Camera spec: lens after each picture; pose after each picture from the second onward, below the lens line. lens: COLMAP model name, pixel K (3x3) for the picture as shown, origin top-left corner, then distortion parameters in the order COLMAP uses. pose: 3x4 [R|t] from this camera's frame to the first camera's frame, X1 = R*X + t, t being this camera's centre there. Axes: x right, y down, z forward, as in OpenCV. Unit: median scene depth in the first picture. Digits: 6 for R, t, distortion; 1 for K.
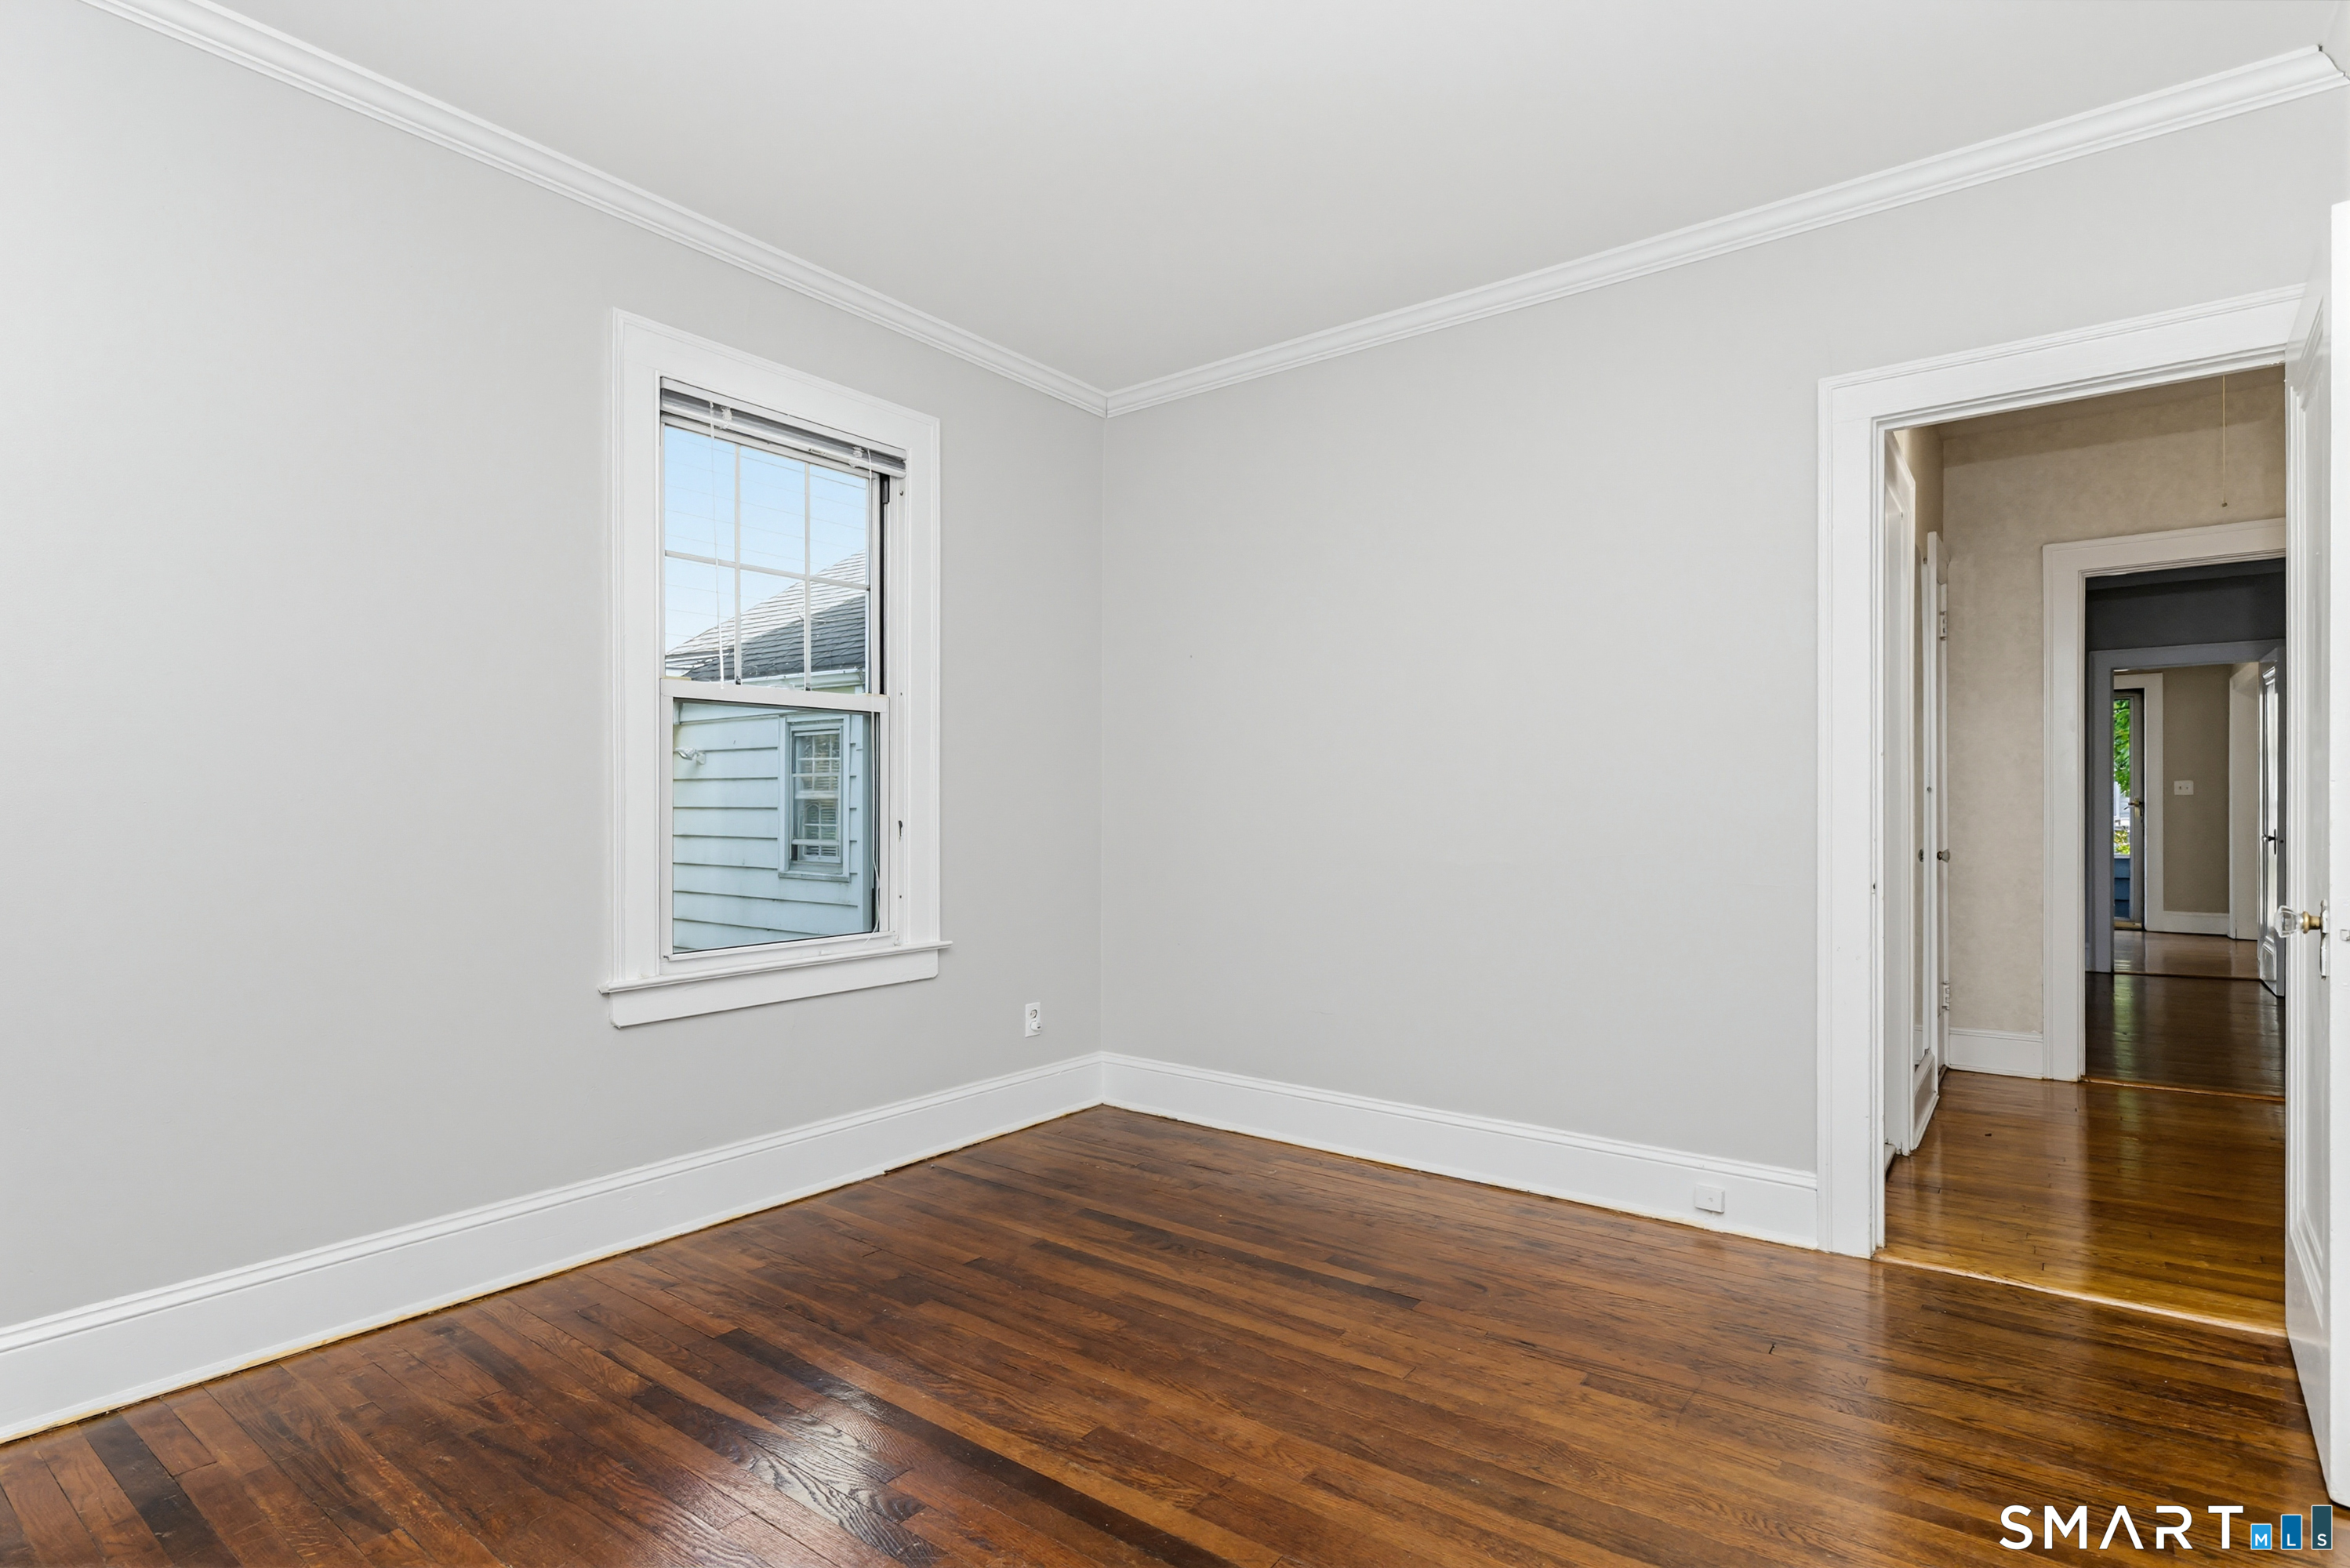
lens RADIAL K [[1158.6, 0, 1187.5], [0, 1158.6, 806.6], [0, 0, 1]] dist [-0.003116, -0.001141]
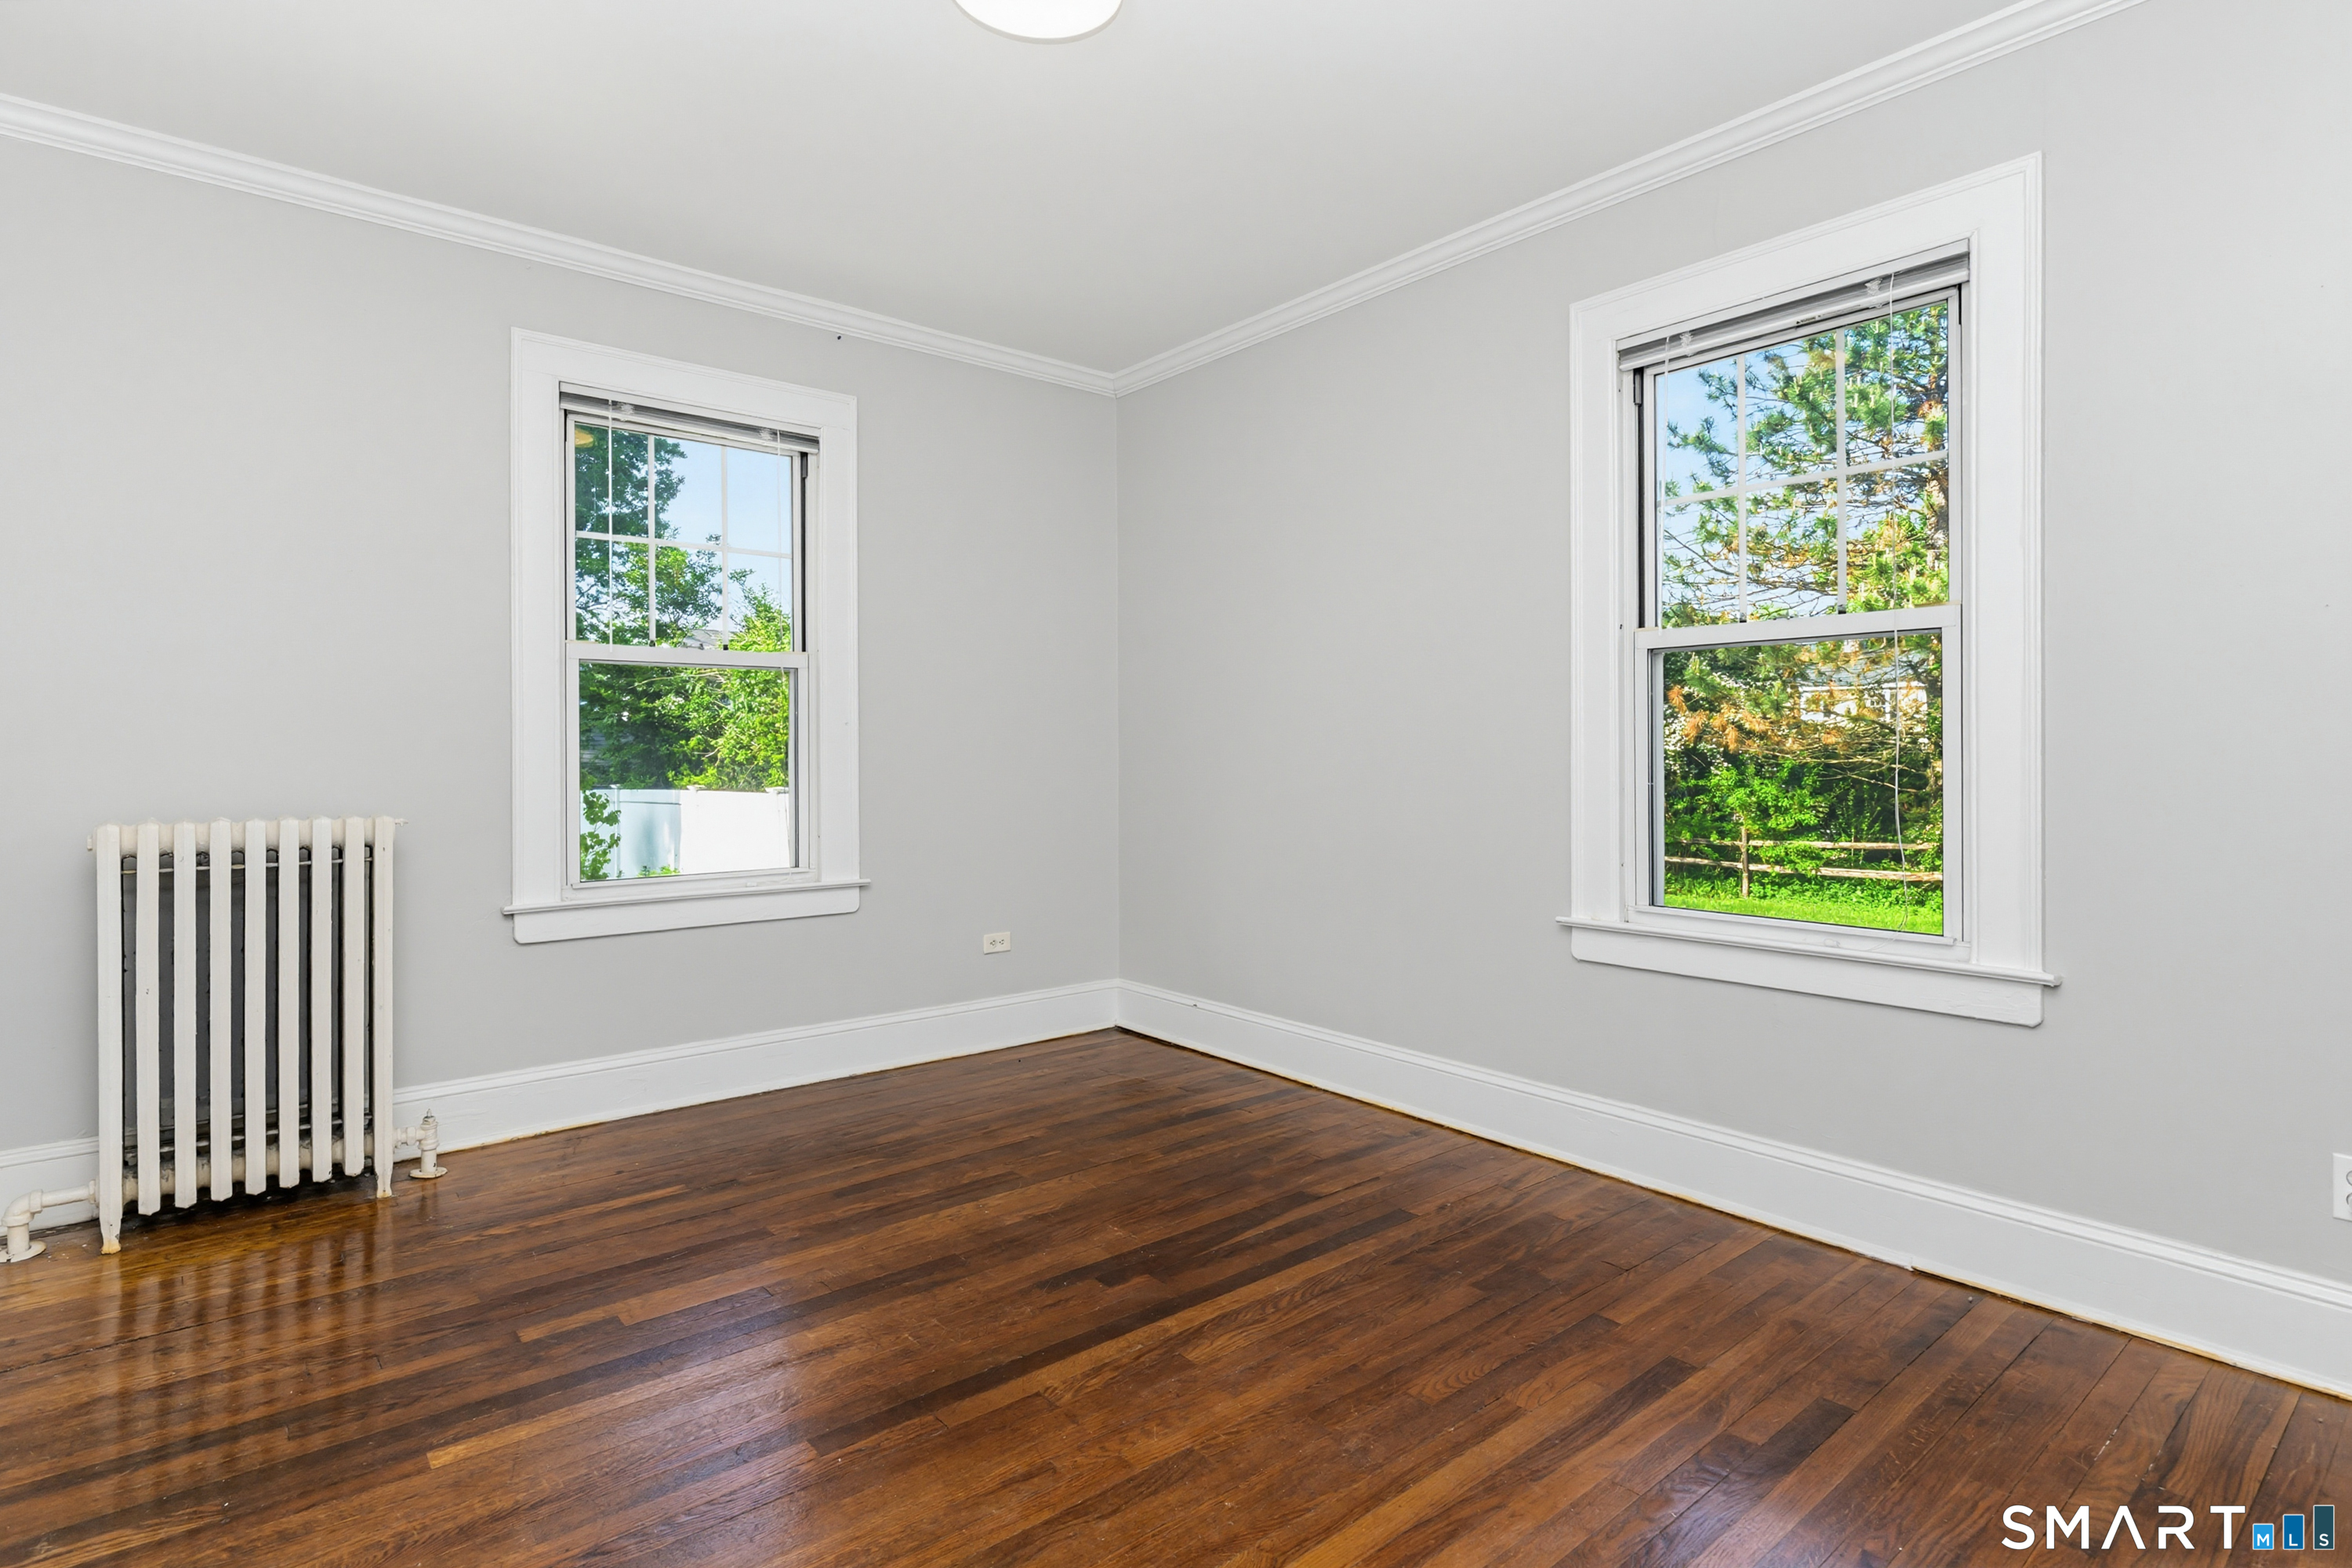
lens RADIAL K [[1164.7, 0, 1141.8], [0, 1164.7, 751.7], [0, 0, 1]] dist [-0.000050, -0.000660]
pose [[-0.252794, 0.000147, -0.967520, 0.692924], [0.001586, 0.999999, -0.000263, -0.006508], [0.967519, -0.001601, -0.252794, 0.897028]]
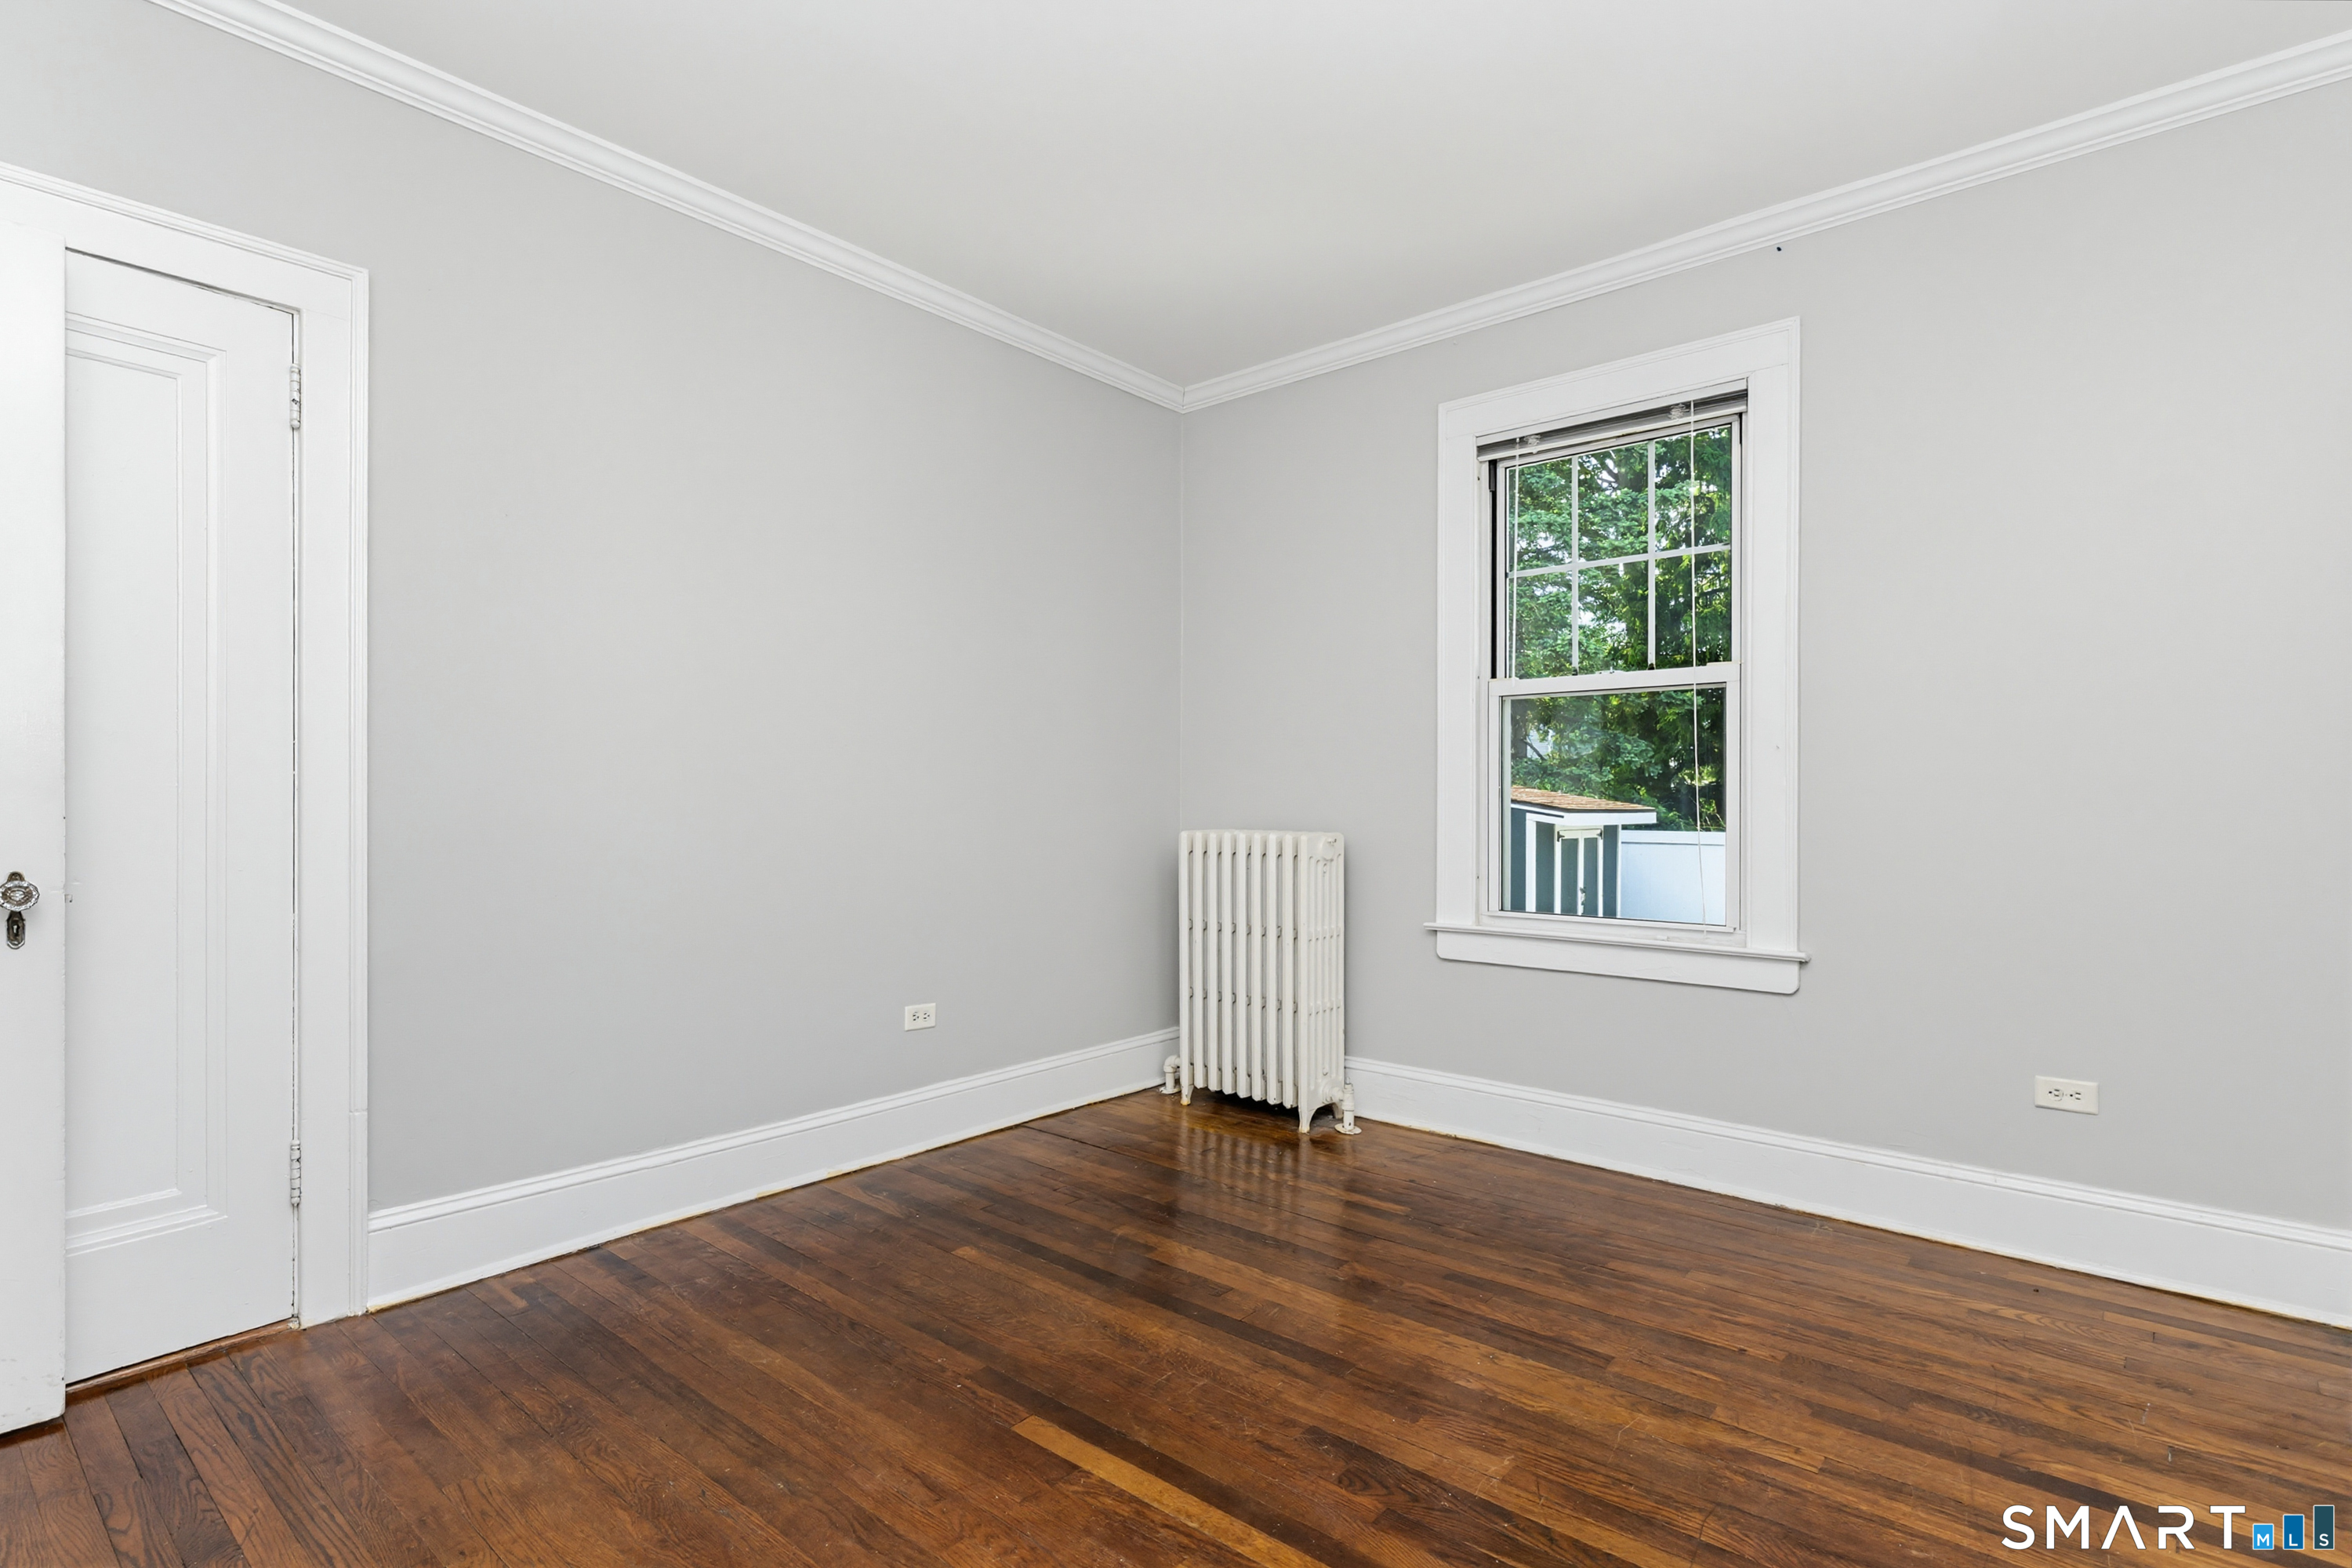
lens RADIAL K [[1159.2, 0, 1172.2], [0, 1159.2, 798.5], [0, 0, 1]] dist [0.001450, 0.000035]
pose [[-0.996576, 0.000499, 0.082678, -0.109952], [0.000810, 0.999993, 0.003726, 0.001438], [-0.082675, 0.003780, -0.996569, 1.320827]]
